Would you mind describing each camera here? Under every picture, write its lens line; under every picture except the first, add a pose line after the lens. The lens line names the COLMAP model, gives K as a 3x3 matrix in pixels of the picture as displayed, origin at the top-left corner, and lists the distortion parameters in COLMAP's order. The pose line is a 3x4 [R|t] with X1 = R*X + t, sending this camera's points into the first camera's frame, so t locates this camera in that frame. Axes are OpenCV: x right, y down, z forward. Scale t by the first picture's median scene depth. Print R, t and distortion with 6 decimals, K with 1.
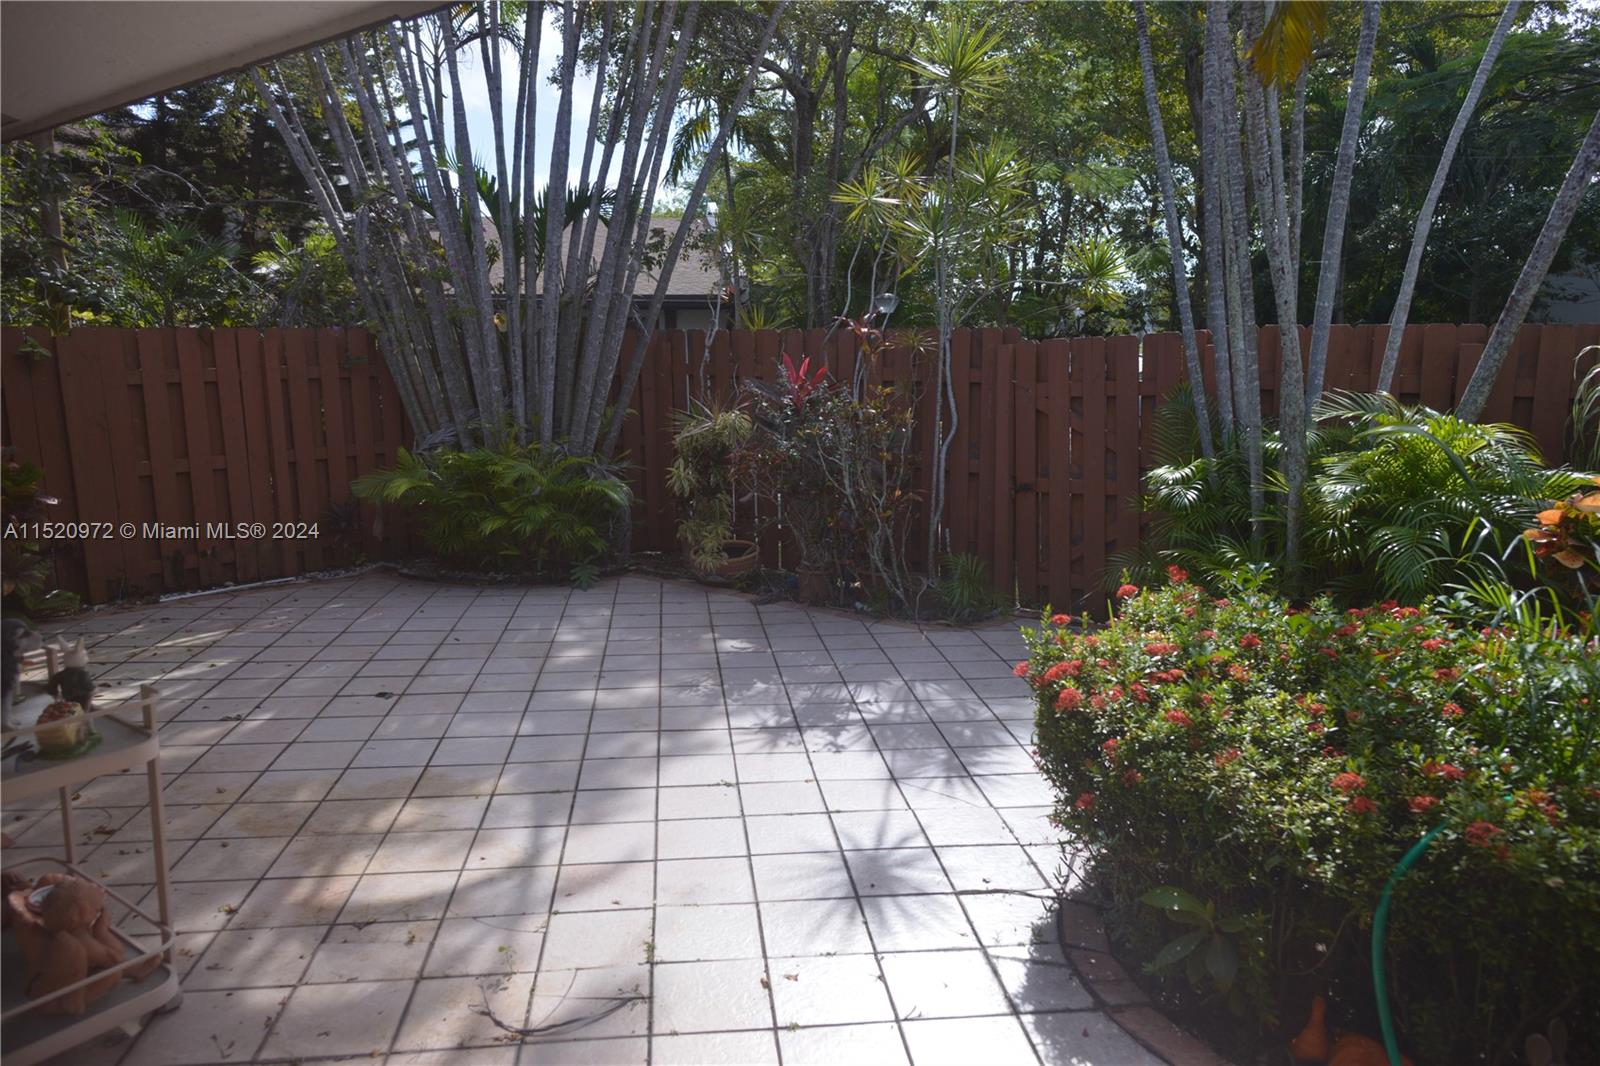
lens RADIAL K [[1100.3, 0, 805.0], [0, 1100.3, 527.3], [0, 0, 1]] dist [-0.005074, -0.000540]
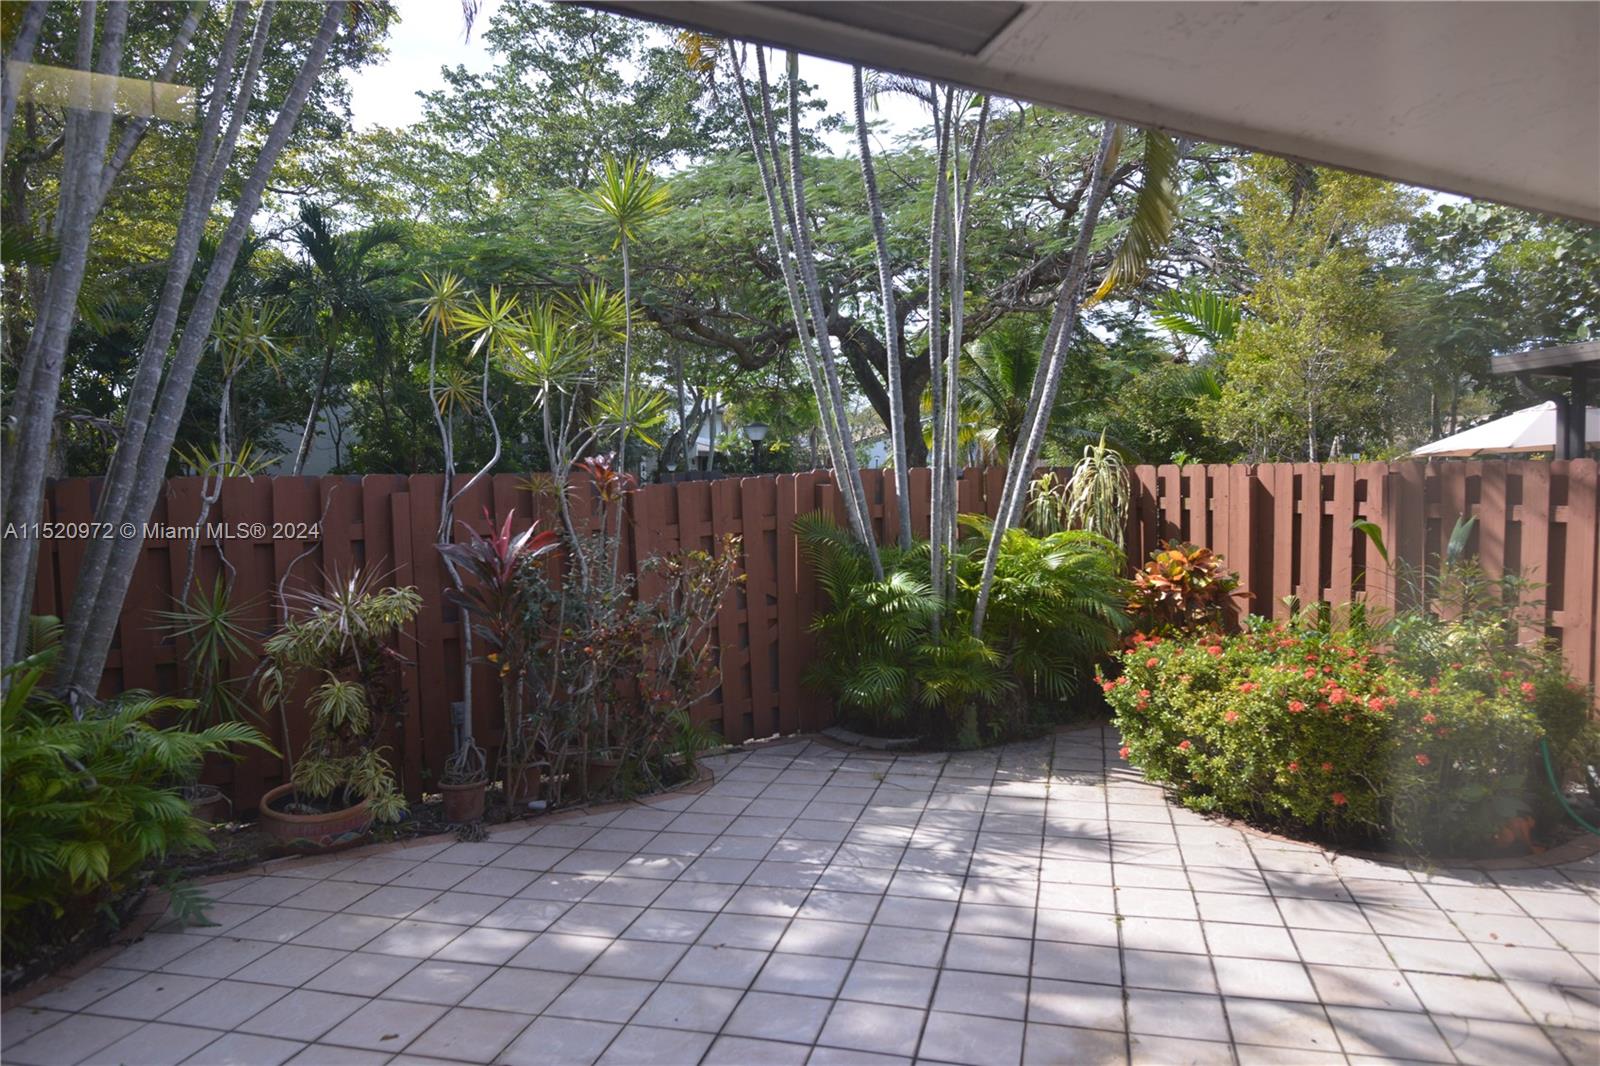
lens RADIAL K [[1103.3, 0, 794.1], [0, 1103.3, 531.8], [0, 0, 1]] dist [-0.002694, 0.000766]
pose [[0.357401, -0.045557, 0.932839, -1.336281], [0.154108, 0.987995, -0.010794, -0.187955], [-0.921149, 0.147616, 0.360131, 1.000959]]
